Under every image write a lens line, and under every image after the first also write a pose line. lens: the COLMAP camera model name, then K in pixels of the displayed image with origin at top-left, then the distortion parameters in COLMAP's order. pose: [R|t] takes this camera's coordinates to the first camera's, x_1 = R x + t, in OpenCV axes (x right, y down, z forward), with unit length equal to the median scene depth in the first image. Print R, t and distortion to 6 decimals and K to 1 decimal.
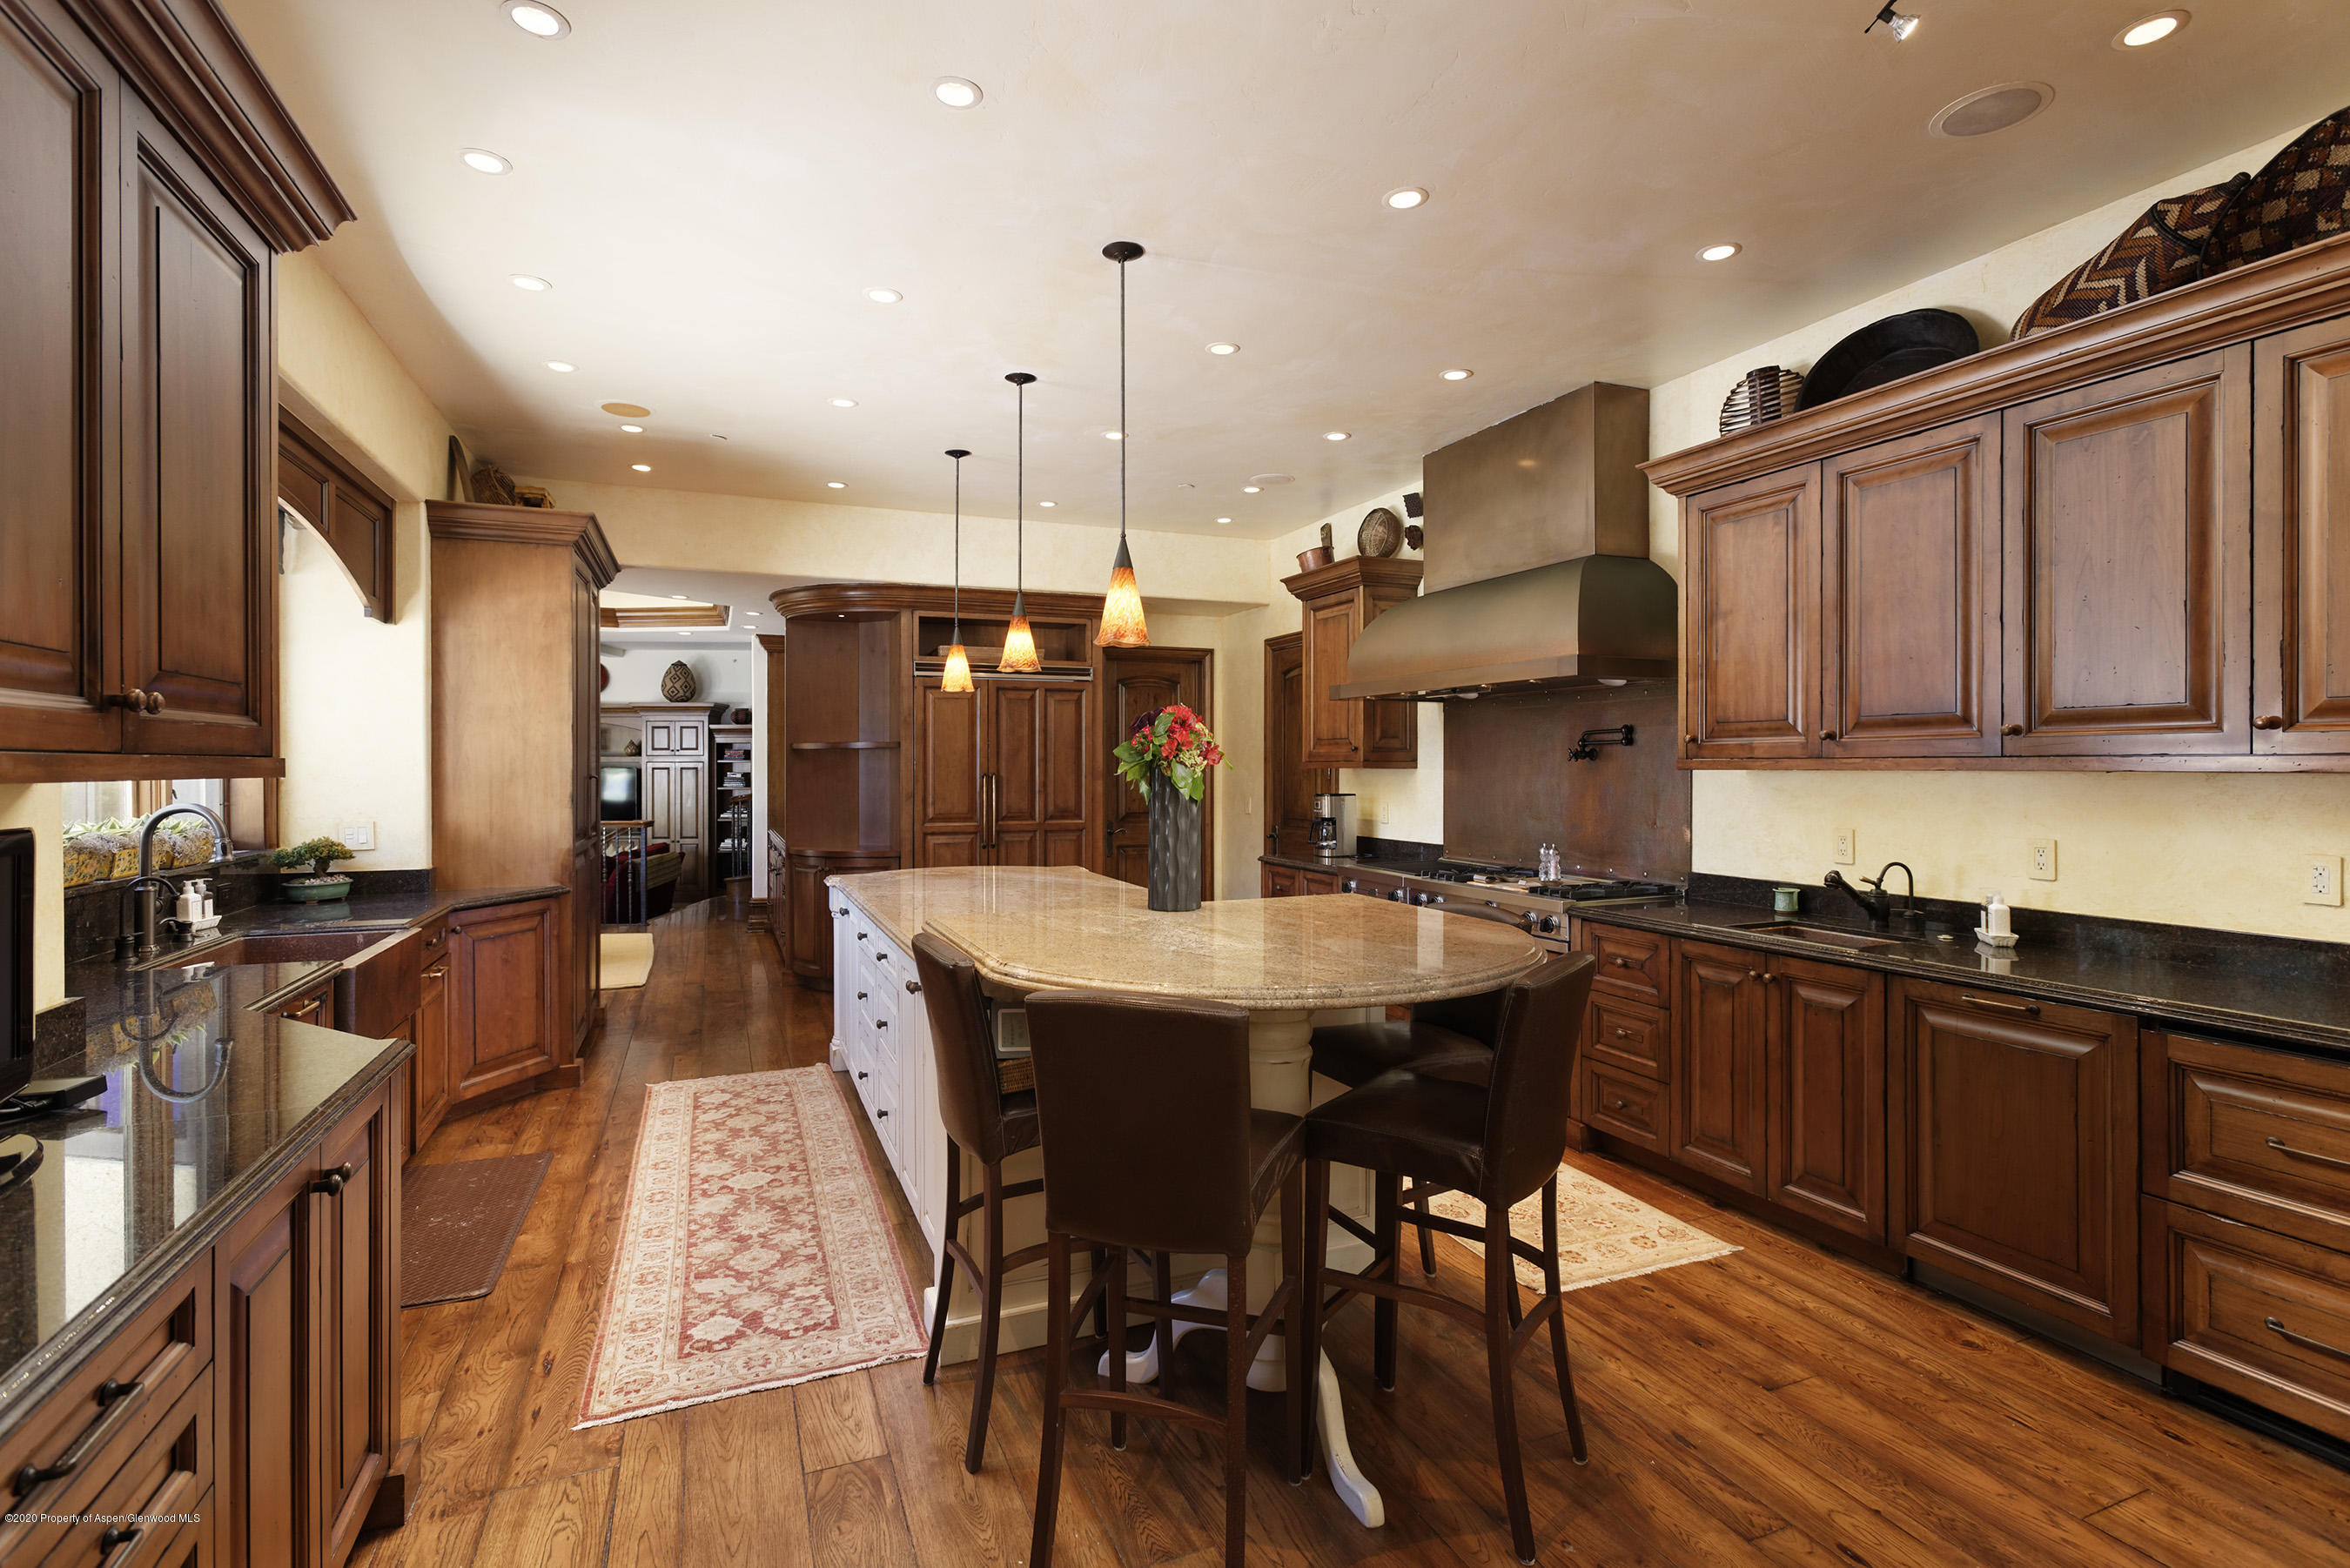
lens RADIAL K [[1184.5, 0, 1160.7], [0, 1184.5, 777.7], [0, 0, 1]] dist [-0.005821, -0.000078]
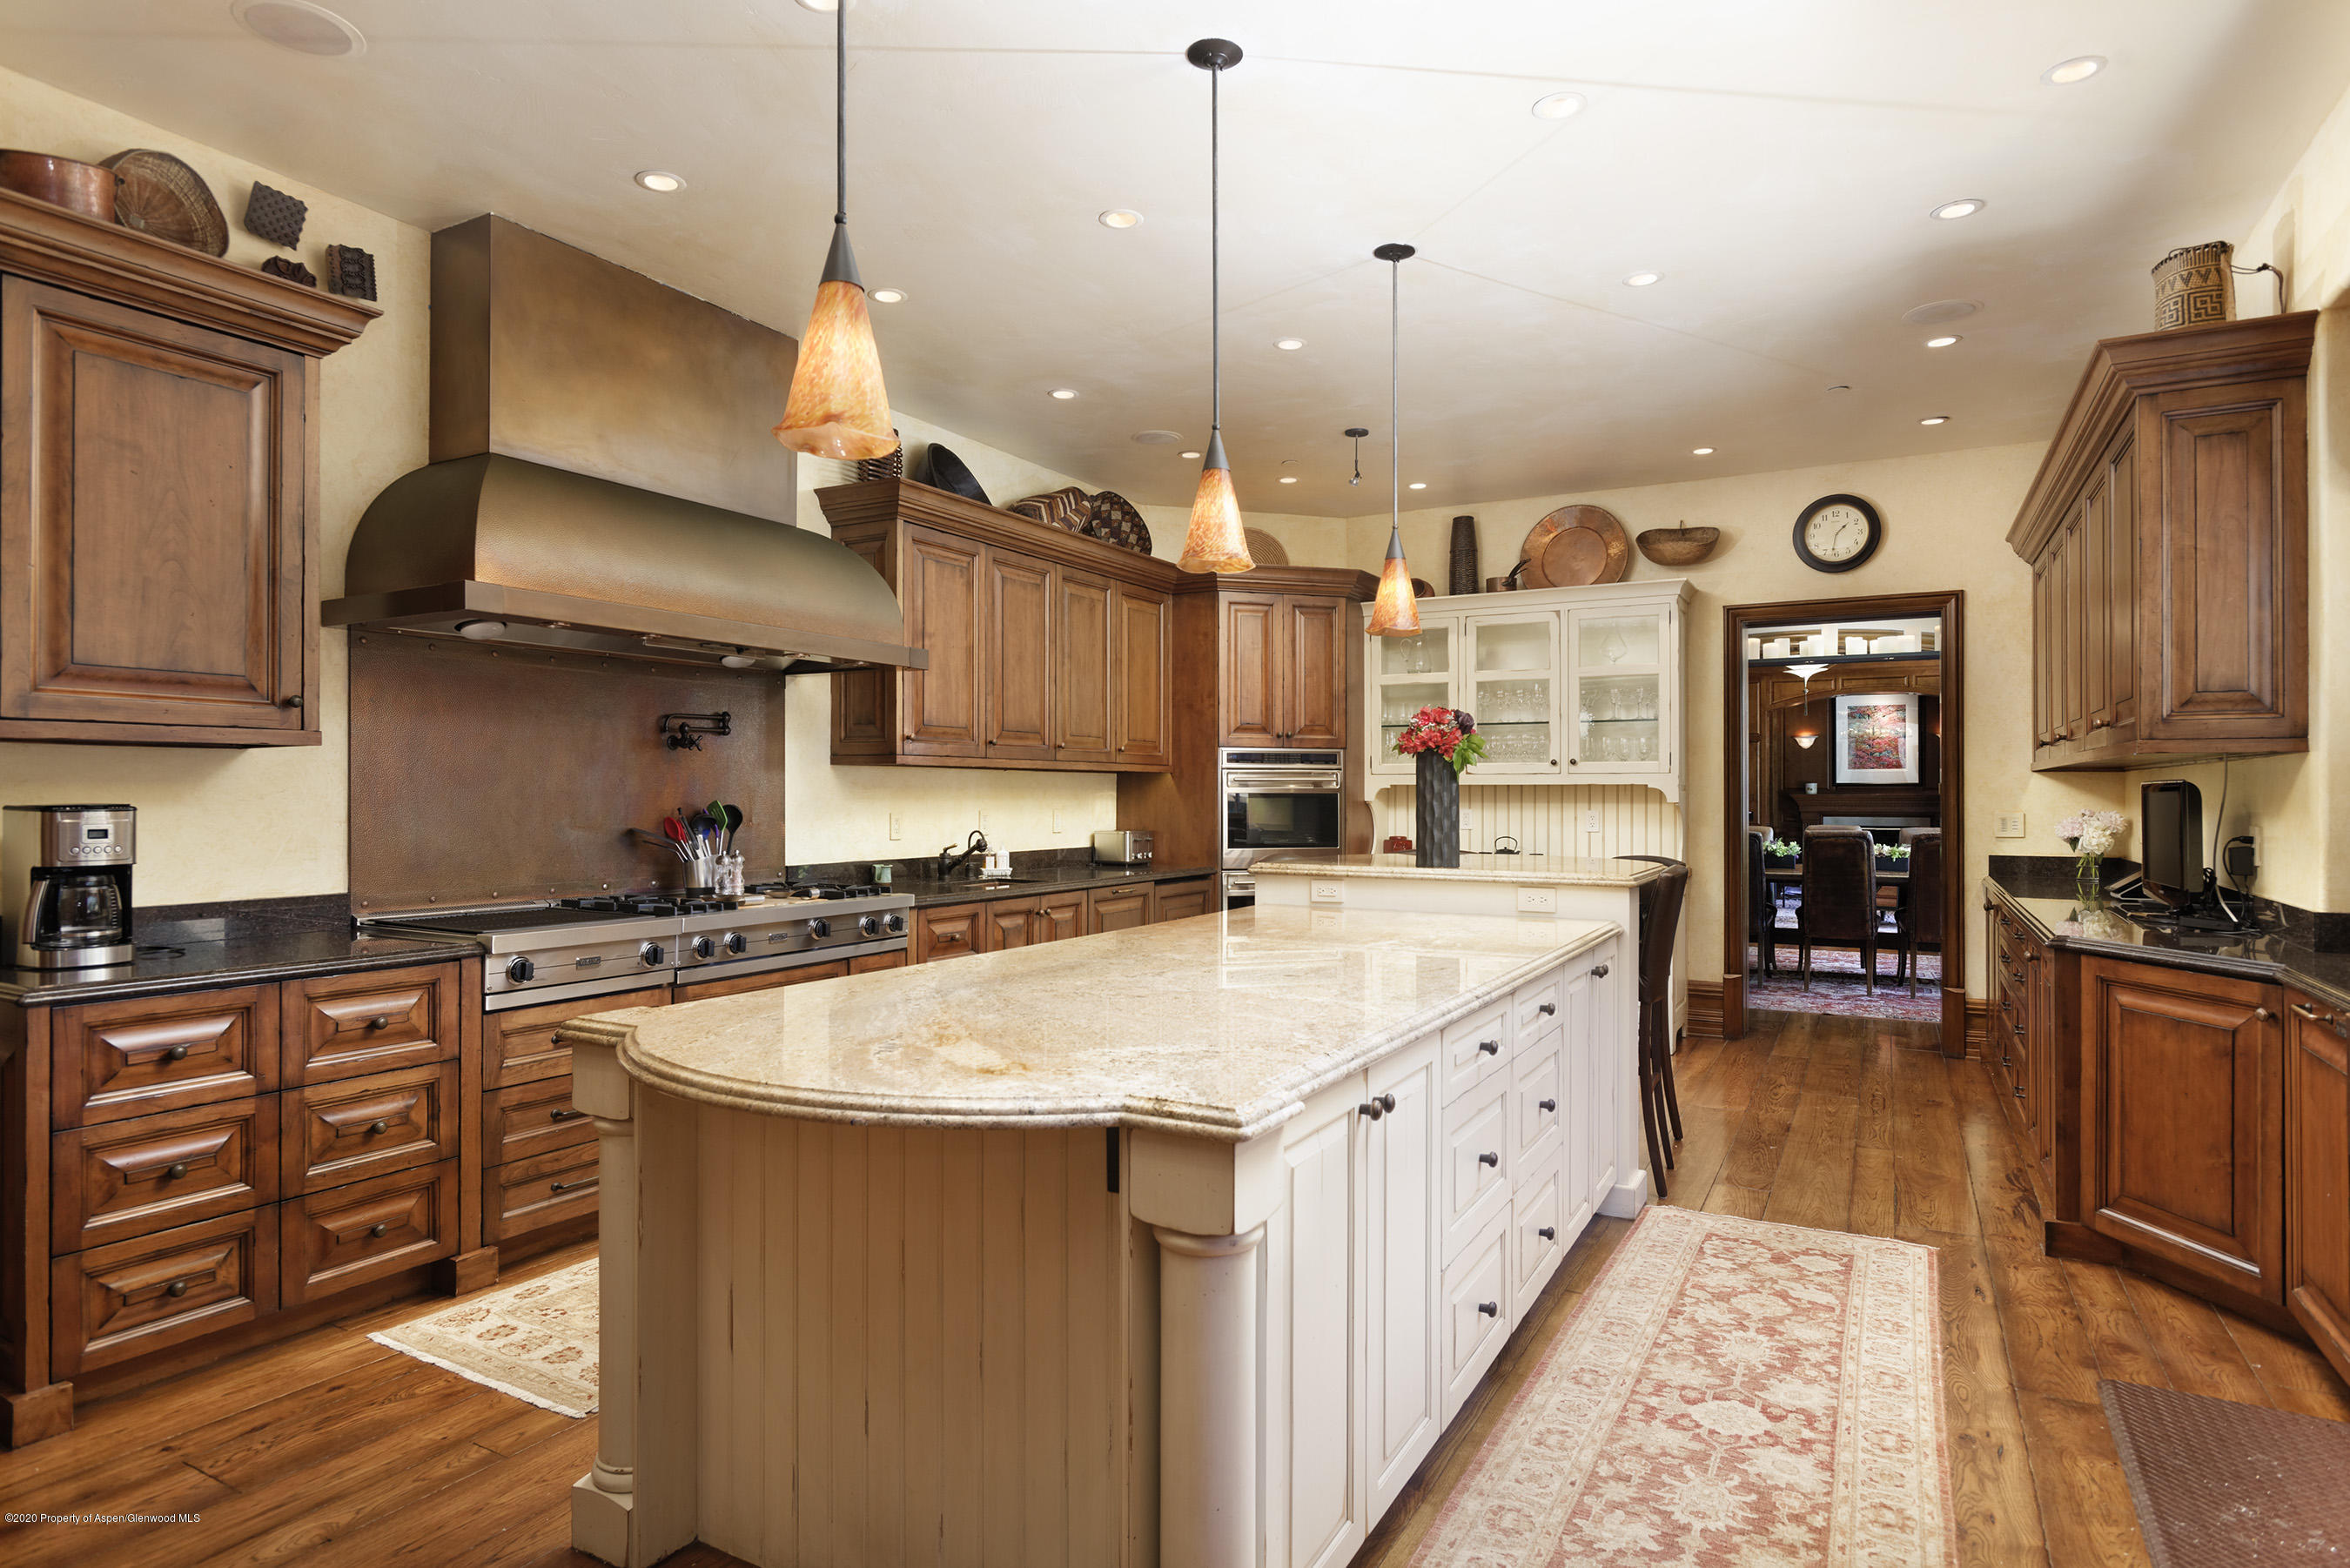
lens RADIAL K [[1312.0, 0, 1154.4], [0, 1312.0, 786.6], [0, 0, 1]] dist [-0.006813, -0.000512]
pose [[-0.642098, 0.009662, 0.766562, -0.731676], [0.010392, 0.999938, -0.003899, 0.023876], [-0.766552, 0.005462, -0.642159, 1.795979]]
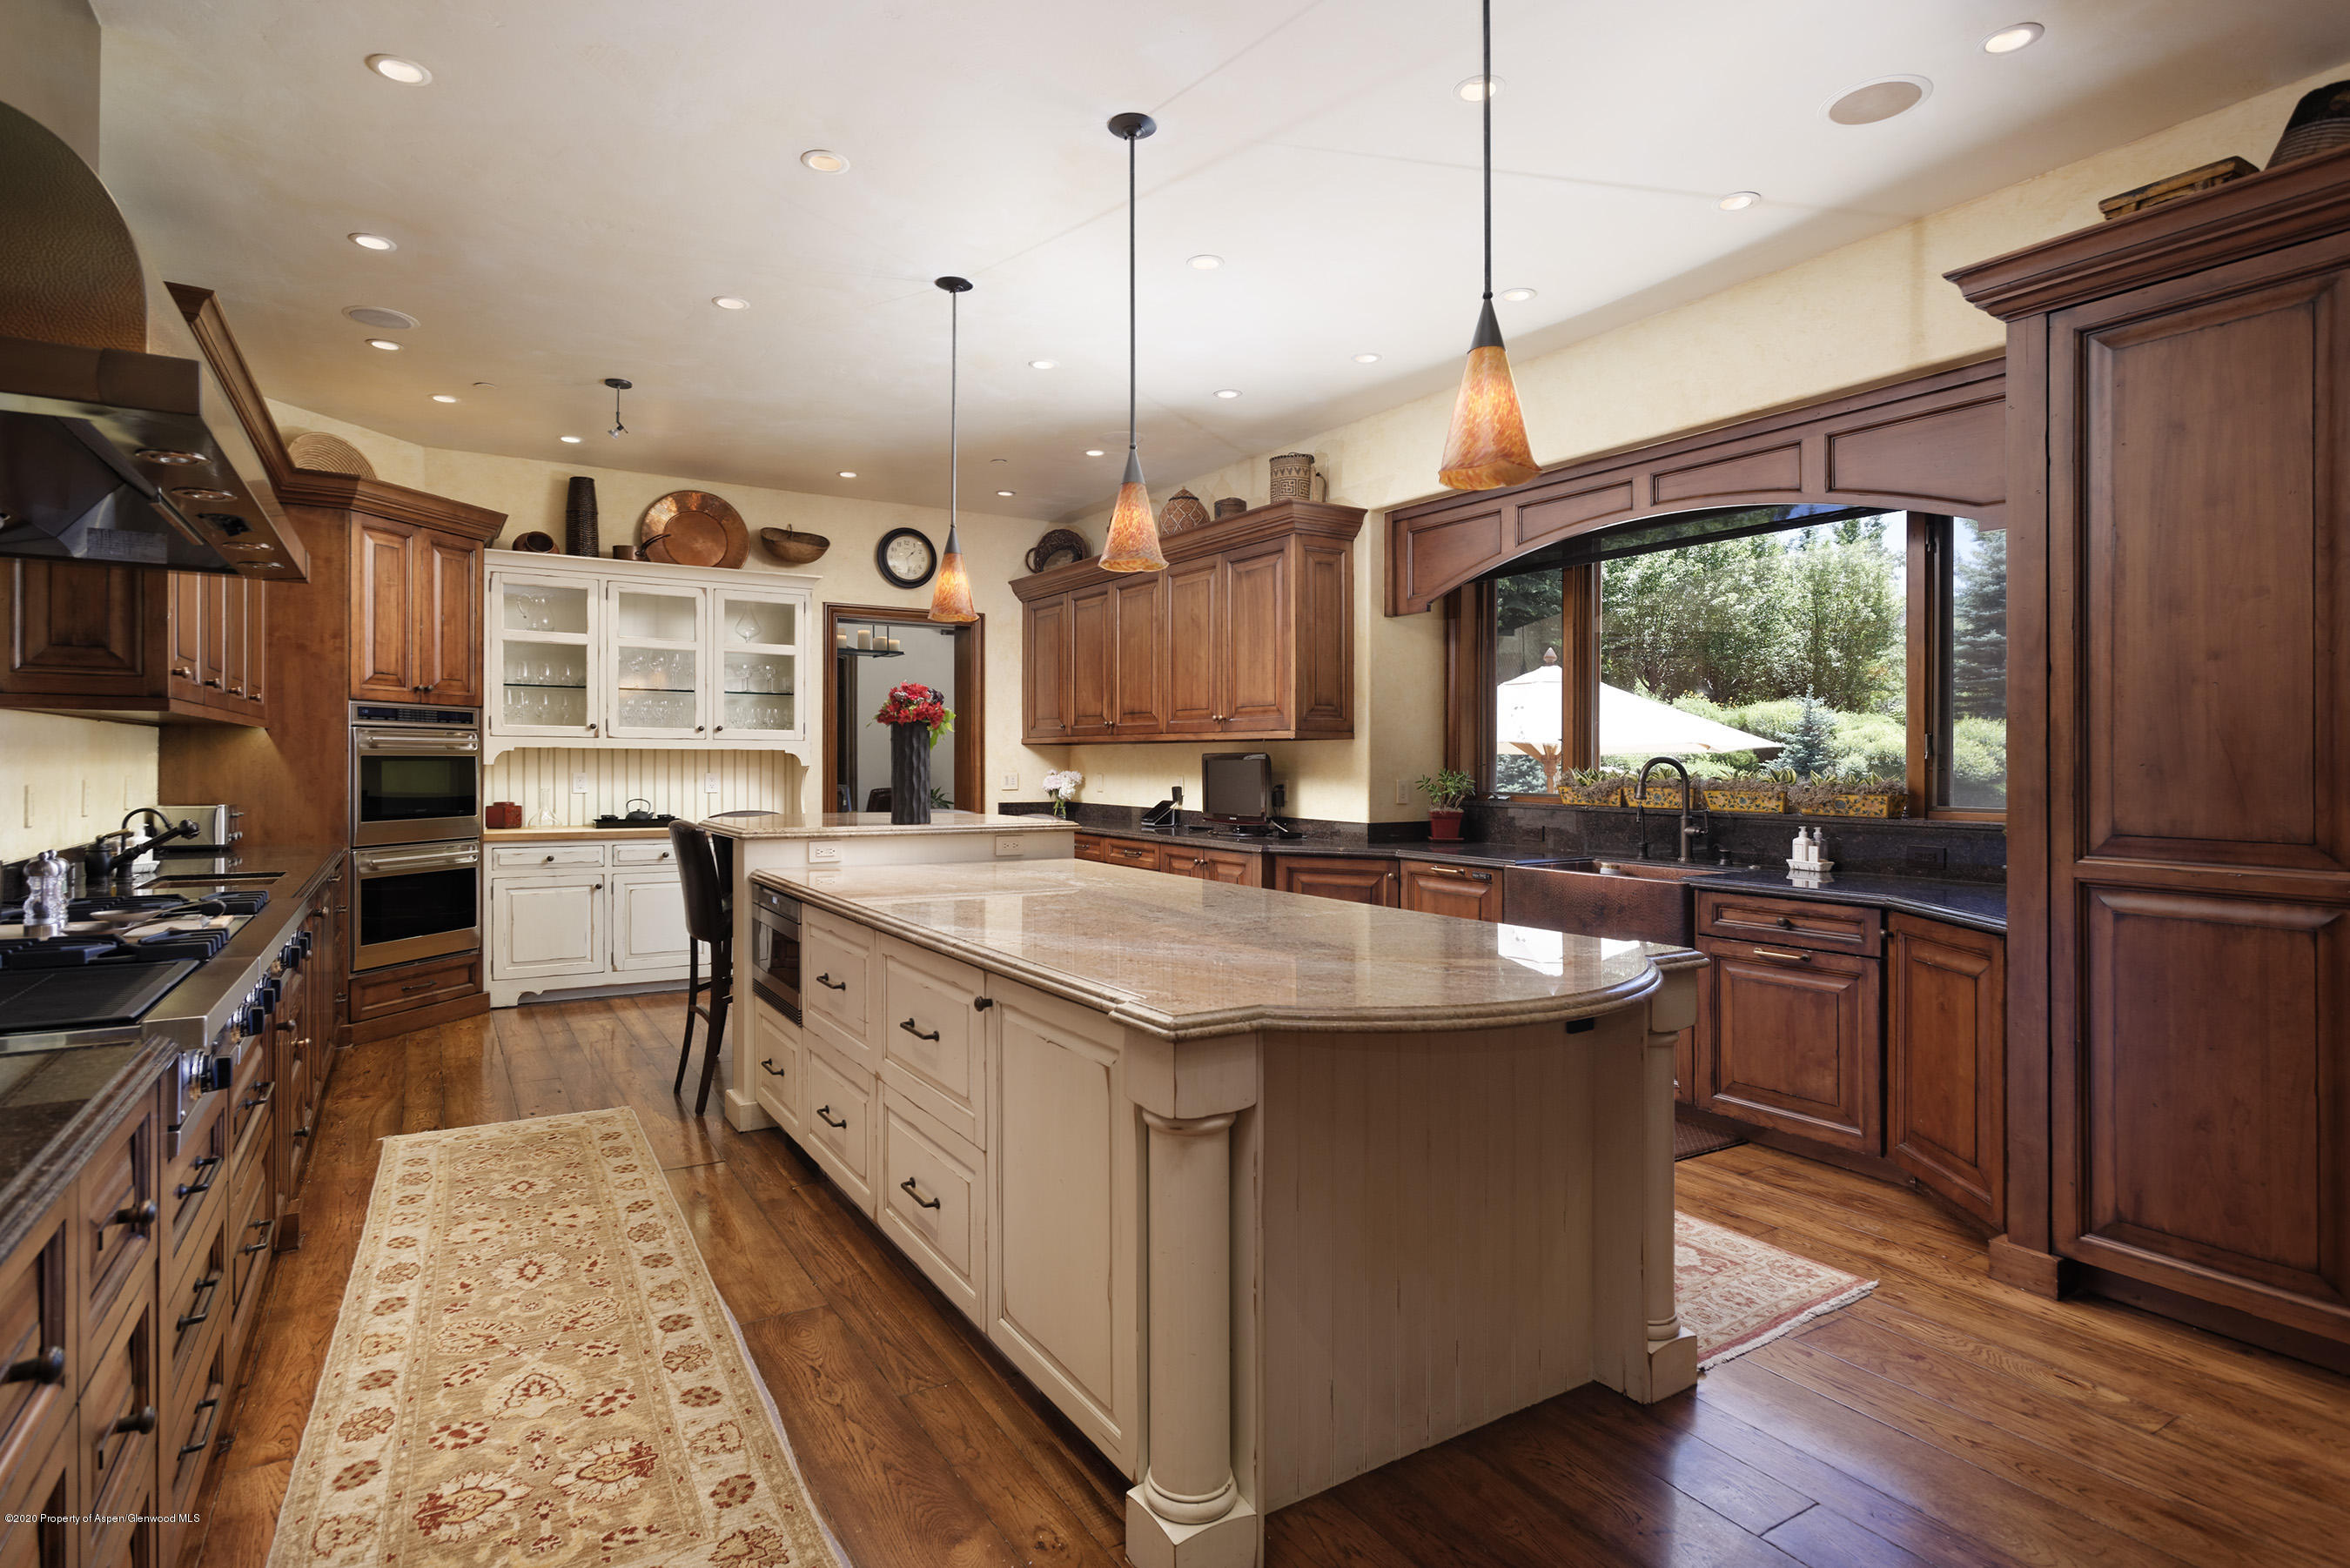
lens RADIAL K [[1184.5, 0, 1169.9], [0, 1184.5, 764.9], [0, 0, 1]] dist [-0.005821, -0.000078]
pose [[-0.980843, 0.000832, -0.194796, -0.153498], [-0.001946, 0.999899, 0.014068, 0.017860], [0.194788, 0.014178, -0.980743, 2.028442]]
